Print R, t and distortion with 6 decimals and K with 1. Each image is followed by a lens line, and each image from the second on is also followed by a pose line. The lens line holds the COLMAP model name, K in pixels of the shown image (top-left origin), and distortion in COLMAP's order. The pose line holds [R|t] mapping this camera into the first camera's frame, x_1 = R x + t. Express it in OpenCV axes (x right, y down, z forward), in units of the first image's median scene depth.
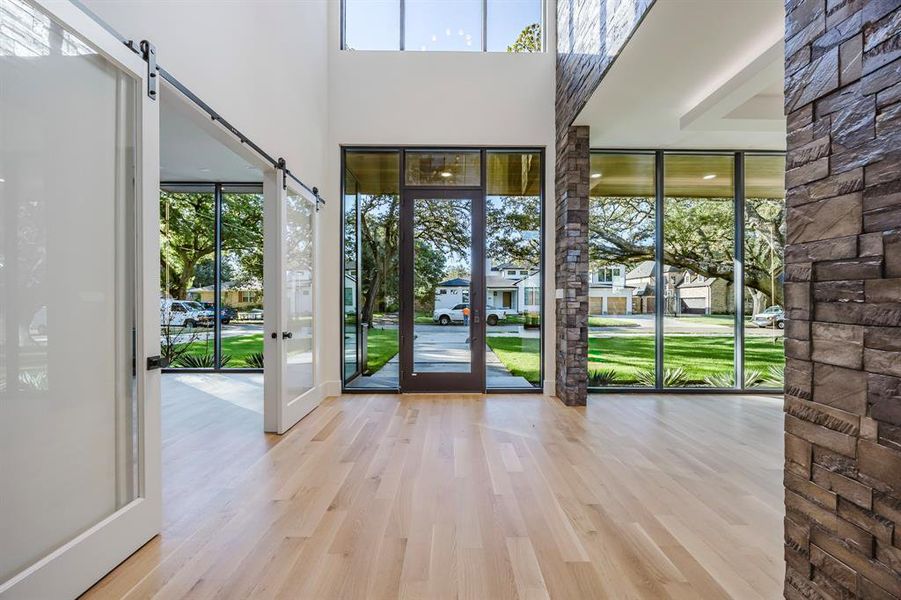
lens RADIAL K [[344.5, 0, 454.1], [0, 344.5, 302.8], [0, 0, 1]] dist [-0.002475, -0.000280]
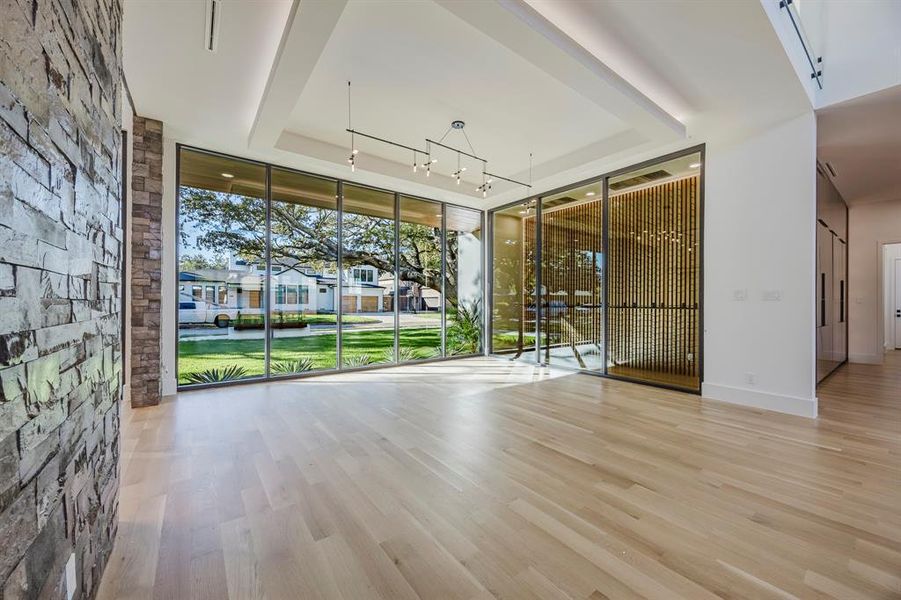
lens RADIAL K [[344.5, 0, 454.1], [0, 344.5, 302.8], [0, 0, 1]] dist [-0.002475, -0.000280]
pose [[0.808019, -0.002155, 0.589153, 0.118907], [0.000388, 0.999995, 0.003126, 0.000811], [-0.589156, -0.002297, 0.808016, -0.071623]]
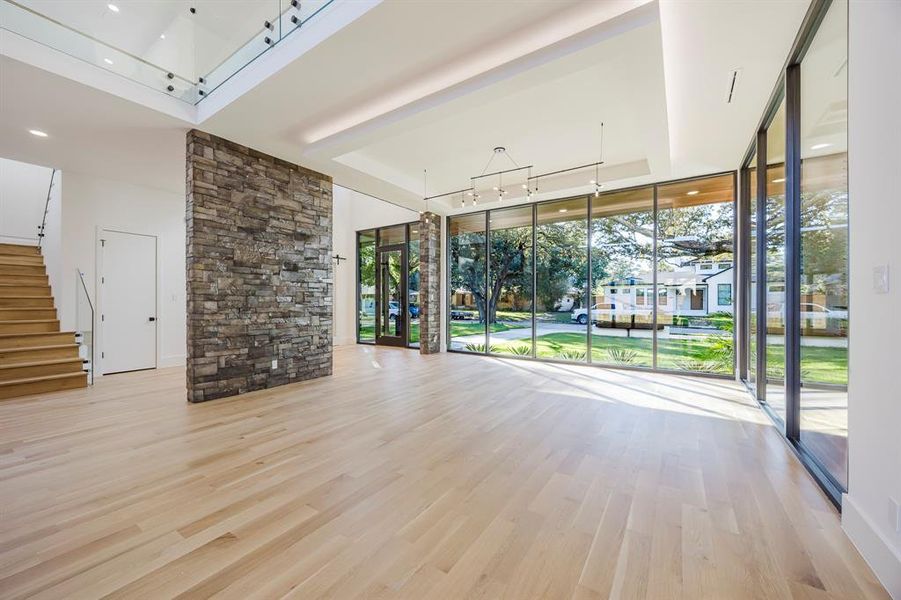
lens RADIAL K [[344.5, 0, 454.1], [0, 344.5, 302.8], [0, 0, 1]] dist [-0.002475, -0.000280]
pose [[0.831886, -0.002257, -0.554942, 0.380983], [0.001696, 0.999997, -0.001525, 0.001601], [0.554944, 0.000328, 0.831888, -0.131450]]
